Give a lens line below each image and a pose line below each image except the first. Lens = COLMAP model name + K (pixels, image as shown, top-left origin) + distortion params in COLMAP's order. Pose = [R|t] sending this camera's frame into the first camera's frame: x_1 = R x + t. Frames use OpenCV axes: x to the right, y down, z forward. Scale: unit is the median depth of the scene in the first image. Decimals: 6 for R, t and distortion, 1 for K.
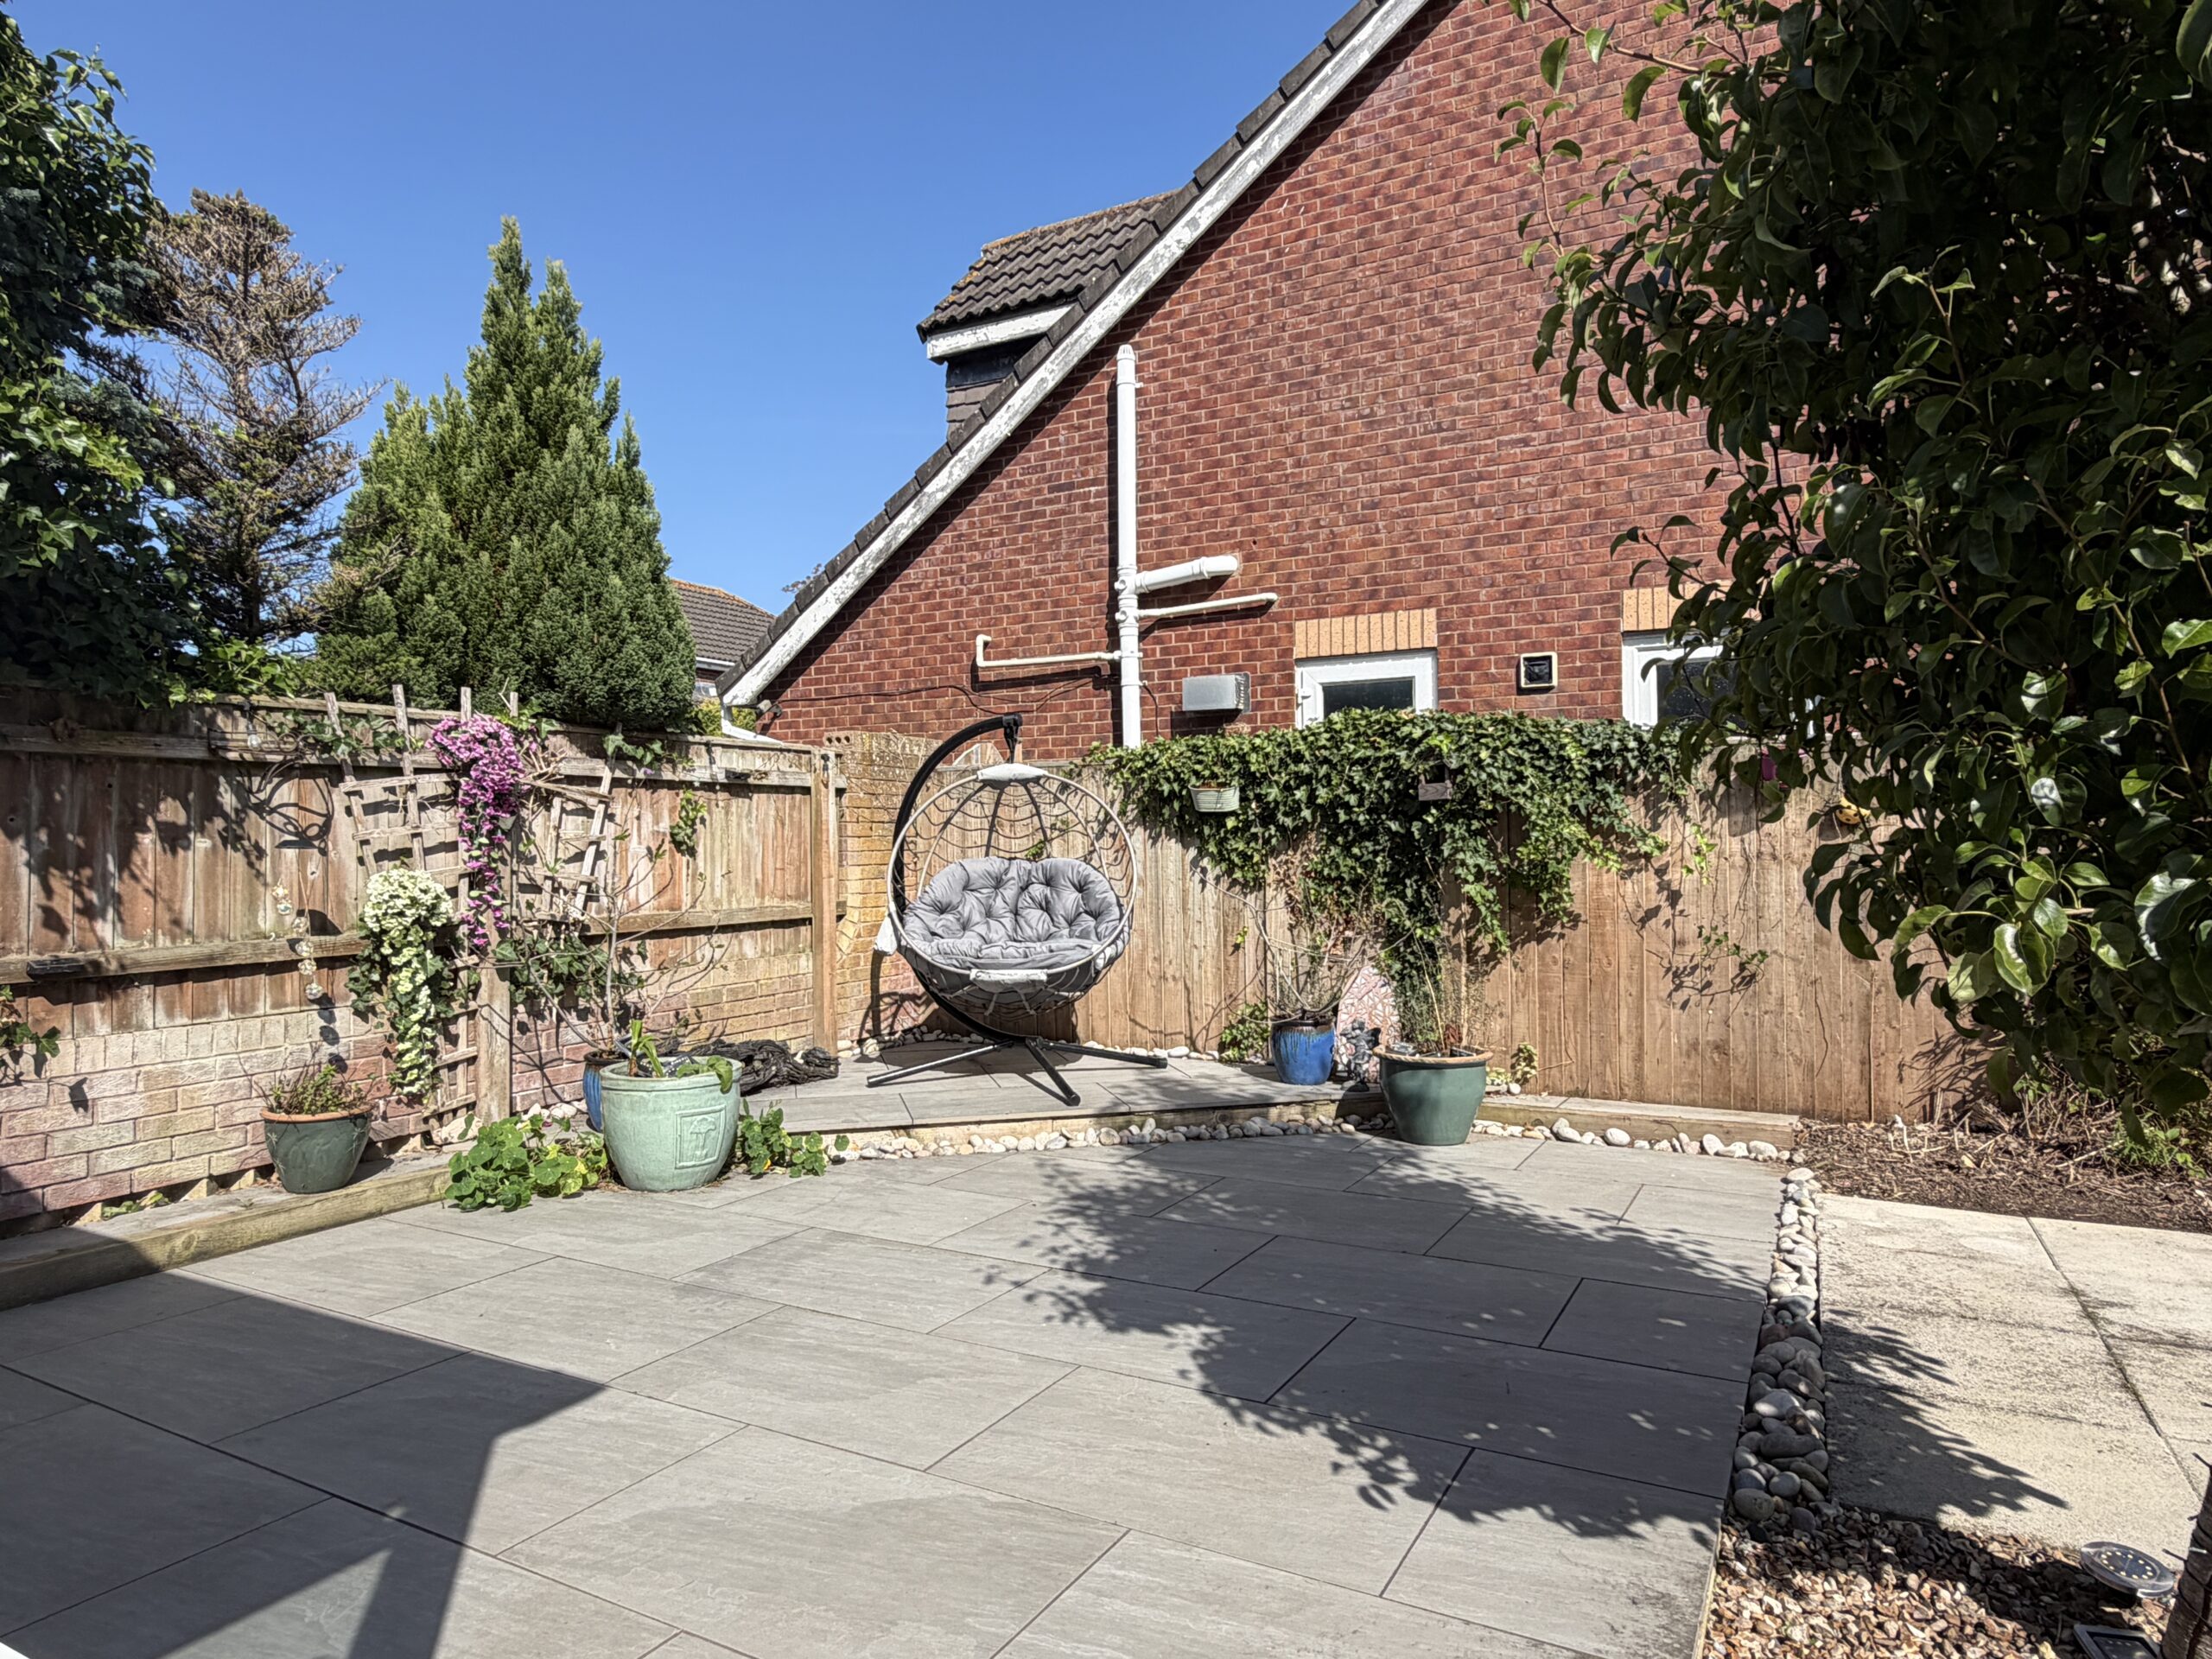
lens RADIAL K [[1336.1, 0, 1098.3], [0, 1336.1, 834.2], [0, 0, 1]] dist [-0.000039, -0.000233]
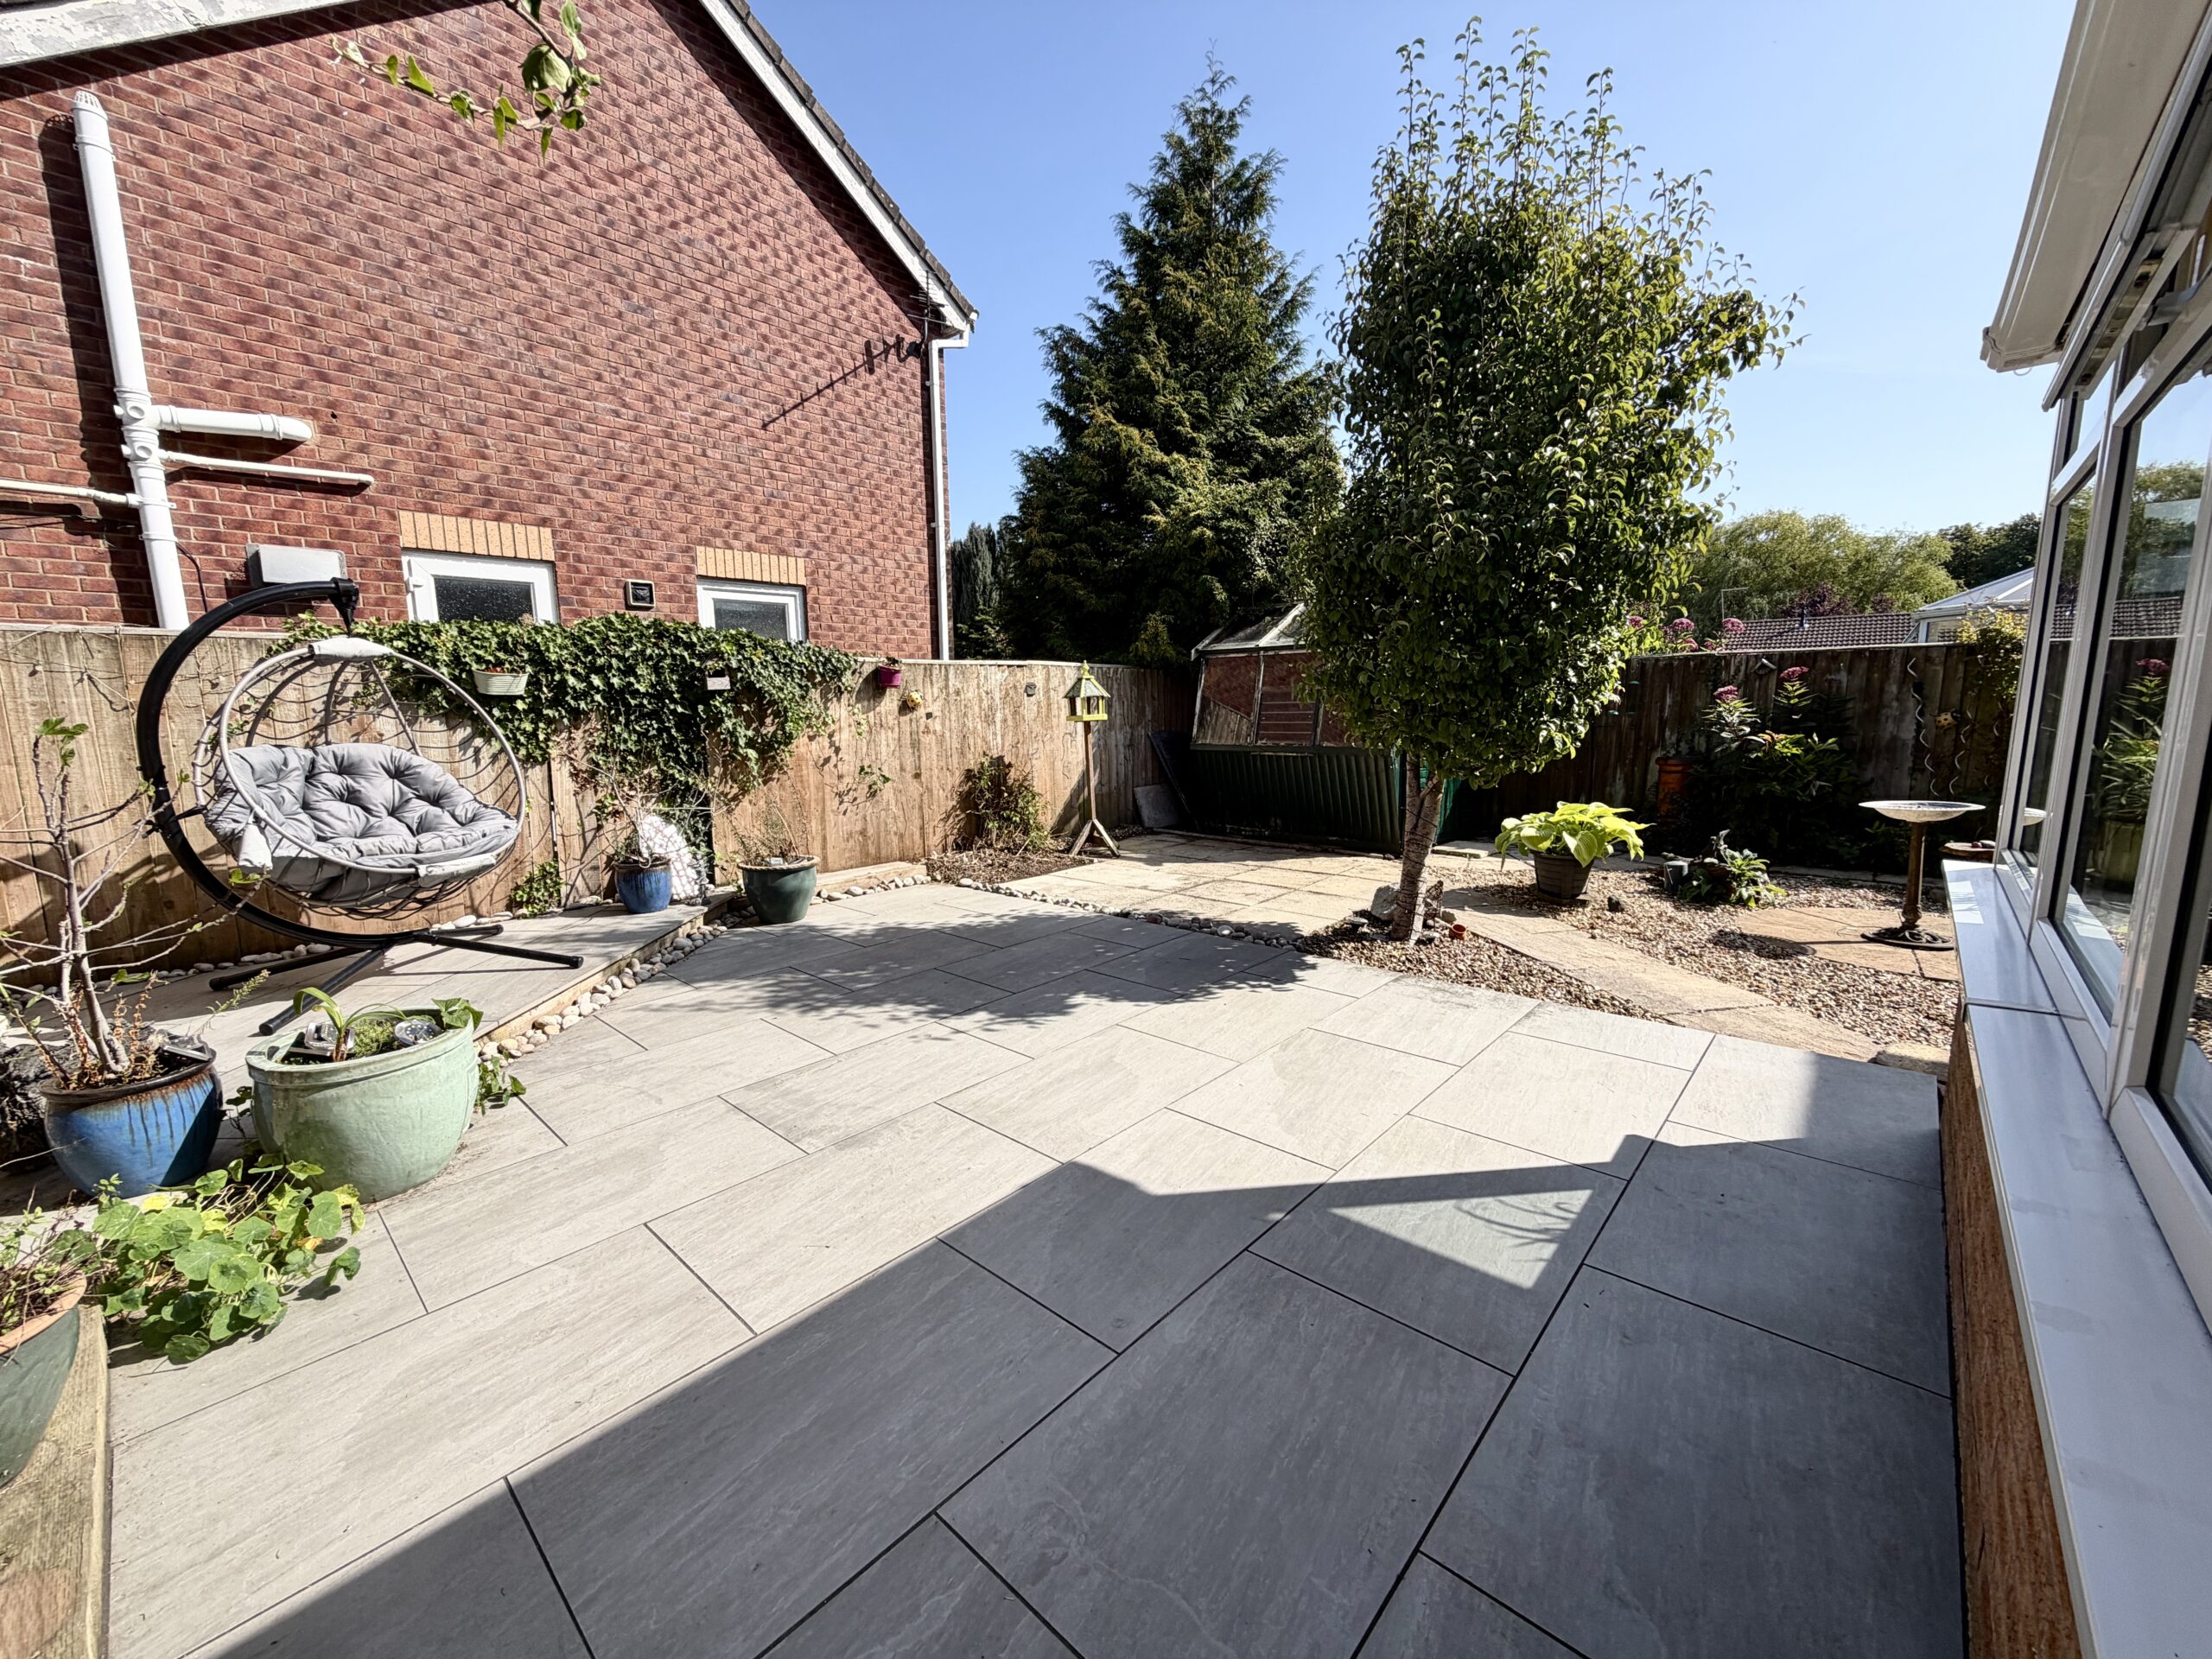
lens RADIAL K [[879.1, 0, 1099.4], [0, 879.1, 829.9], [0, 0, 1]] dist [0.001067, -0.000518]
pose [[0.224245, -0.134939, 0.965145, -0.531127], [0.003515, 0.990473, 0.137664, -0.005121], [-0.974526, -0.027478, 0.222583, 0.377489]]
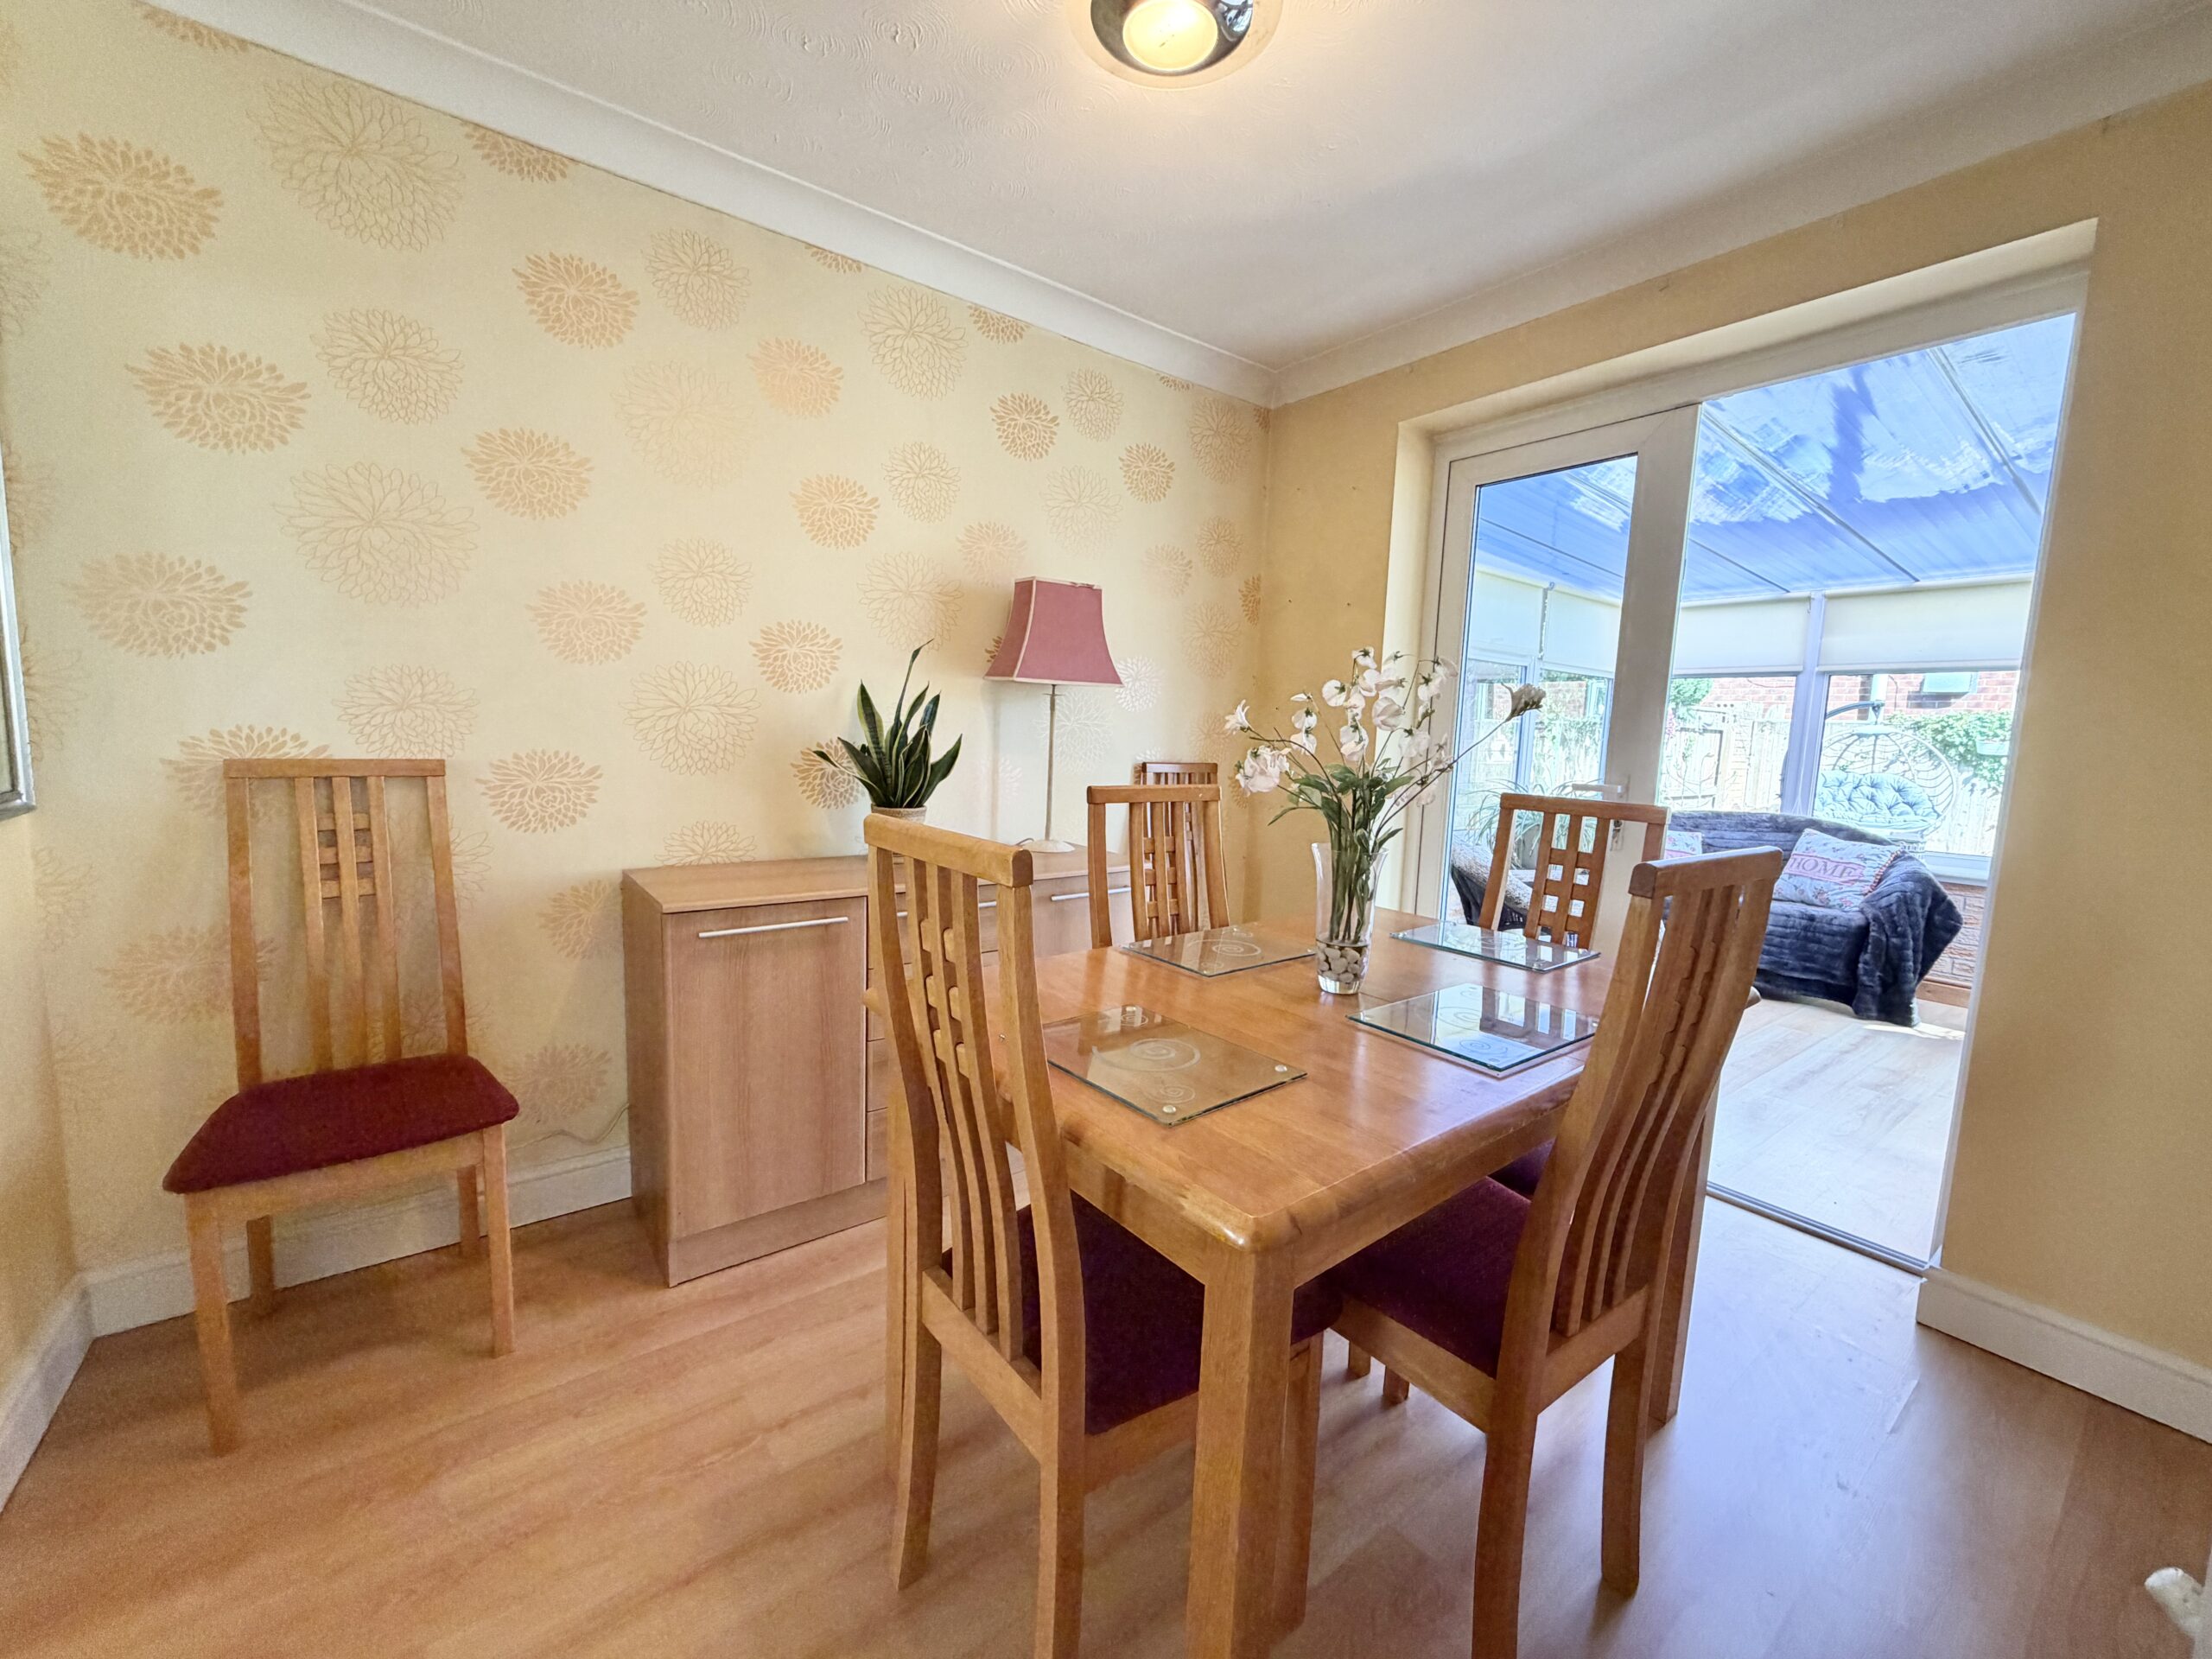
lens RADIAL K [[879.1, 0, 1098.7], [0, 879.1, 830.5], [0, 0, 1]] dist [0.001067, -0.000518]
pose [[0.914362, 0.089820, -0.394809, -0.584535], [-0.041779, 0.990809, 0.128654, -0.018028], [0.402736, -0.101141, 0.909711, -0.660741]]
